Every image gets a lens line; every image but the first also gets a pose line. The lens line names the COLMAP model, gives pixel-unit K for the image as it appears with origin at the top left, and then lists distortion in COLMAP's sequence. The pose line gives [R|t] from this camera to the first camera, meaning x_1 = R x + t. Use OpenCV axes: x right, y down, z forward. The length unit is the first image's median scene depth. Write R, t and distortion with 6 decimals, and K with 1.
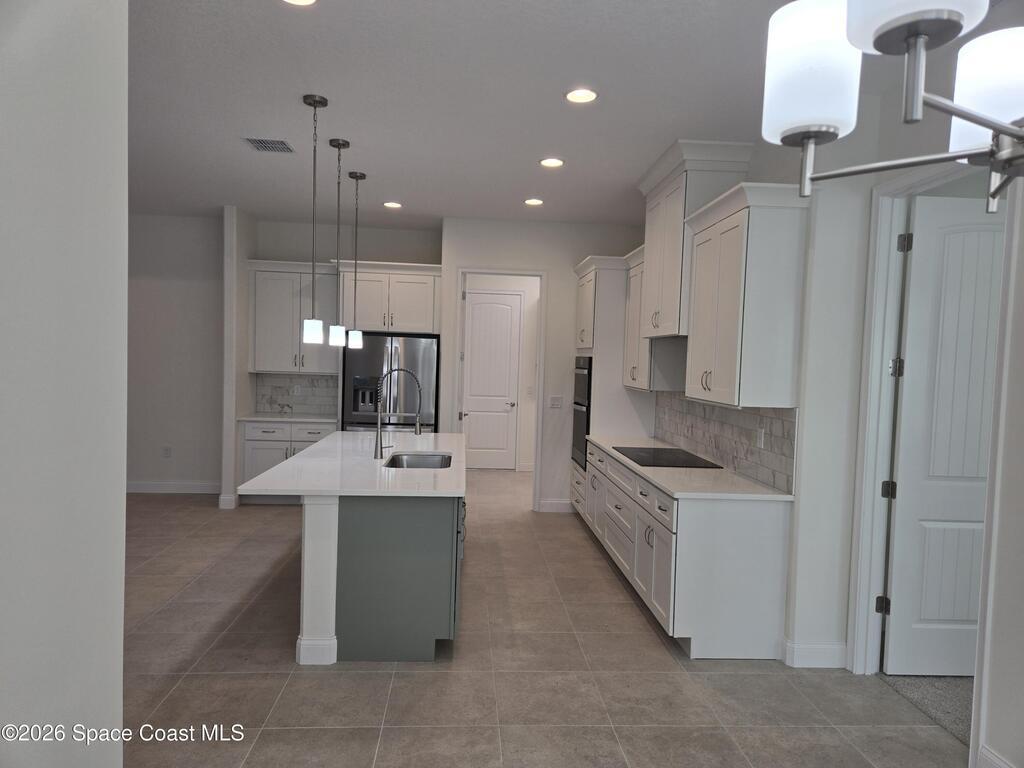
lens RADIAL K [[681.0, 0, 504.1], [0, 681.0, 392.1], [0, 0, 1]] dist [0.089397, -0.071310]
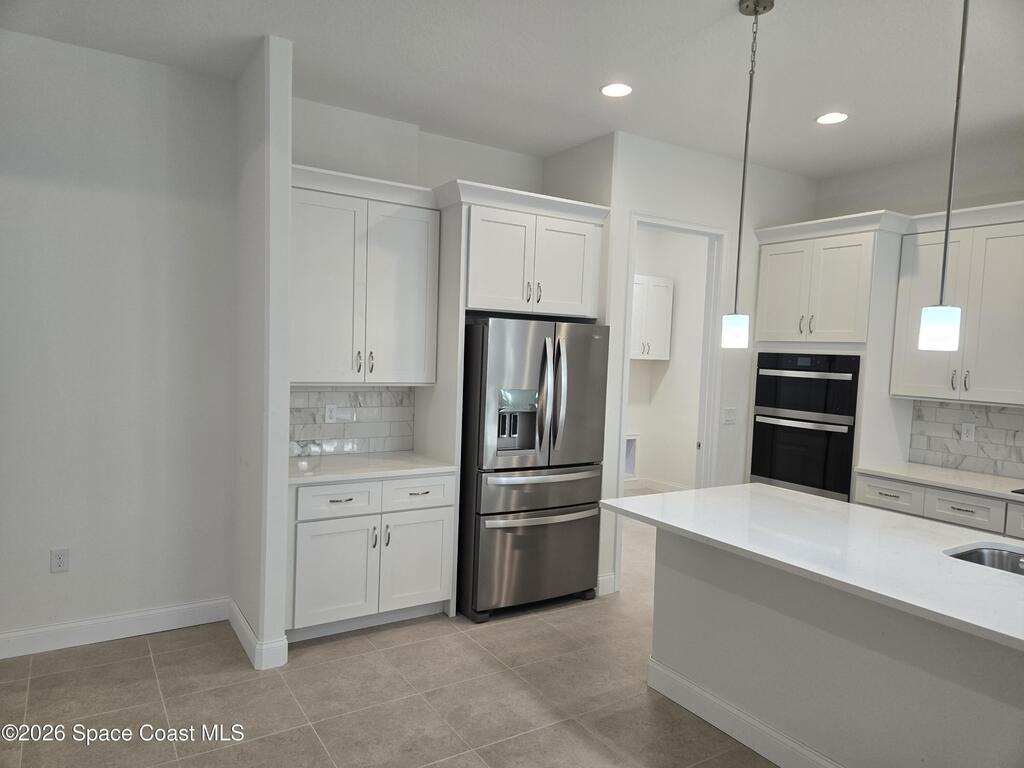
lens RADIAL K [[681.0, 0, 504.1], [0, 681.0, 392.1], [0, 0, 1]] dist [0.089397, -0.071310]
pose [[0.873907, -0.032888, 0.484979, -0.488798], [0.016514, 0.999141, 0.037997, -0.042464], [-0.485812, -0.025197, 0.873700, 0.492931]]
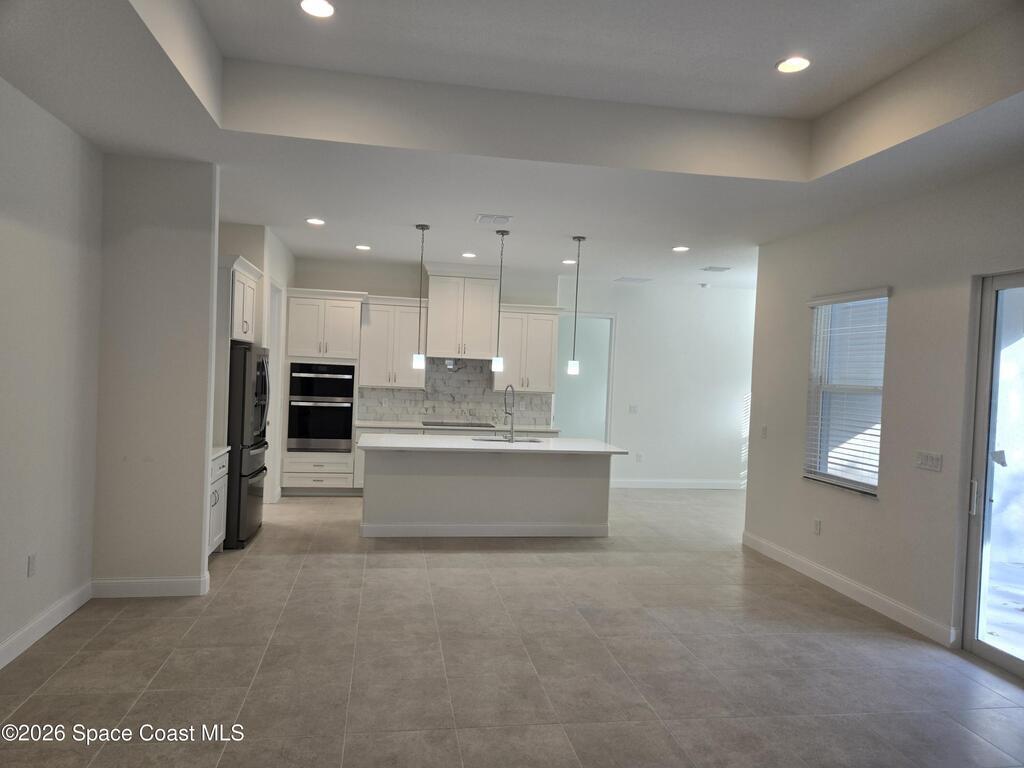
lens RADIAL K [[681.0, 0, 504.1], [0, 681.0, 392.1], [0, 0, 1]] dist [0.089397, -0.071310]
pose [[-0.110442, -0.070321, 0.991392, -1.119770], [0.002778, 0.997468, 0.071061, -0.085109], [-0.993879, 0.010602, -0.109967, 0.767916]]
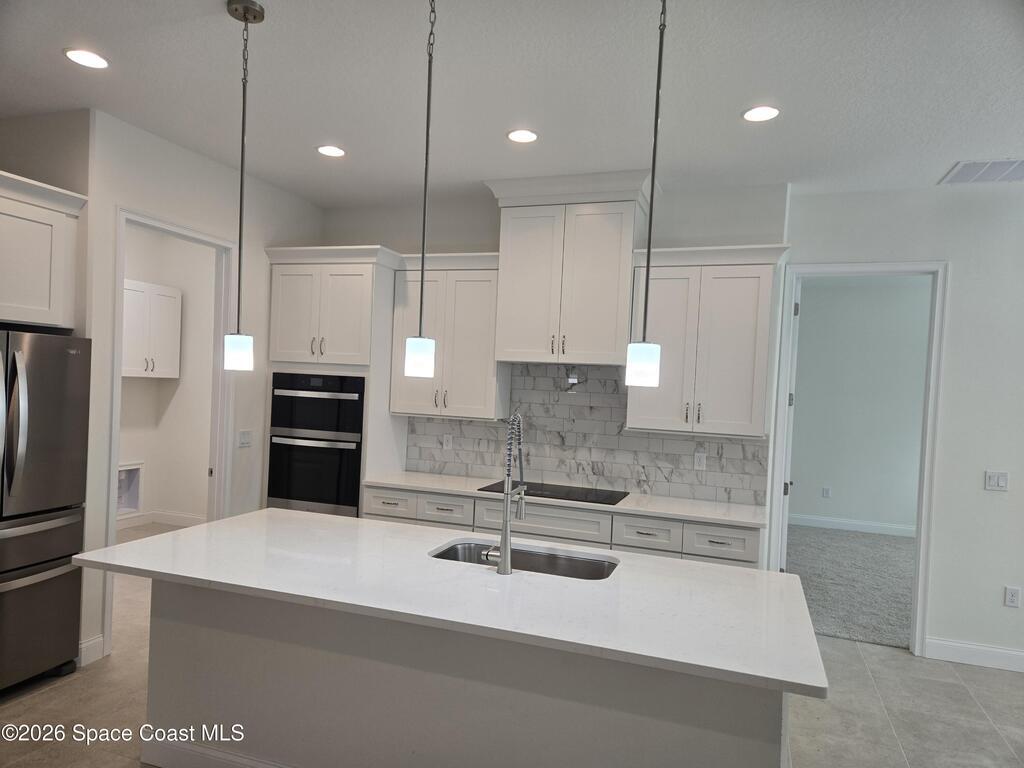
lens RADIAL K [[681.0, 0, 504.1], [0, 681.0, 392.1], [0, 0, 1]] dist [0.089397, -0.071310]
pose [[0.388947, -0.027446, 0.920851, -0.464746], [0.012214, 0.999622, 0.024635, -0.046445], [-0.921179, 0.001665, 0.389135, 0.499995]]
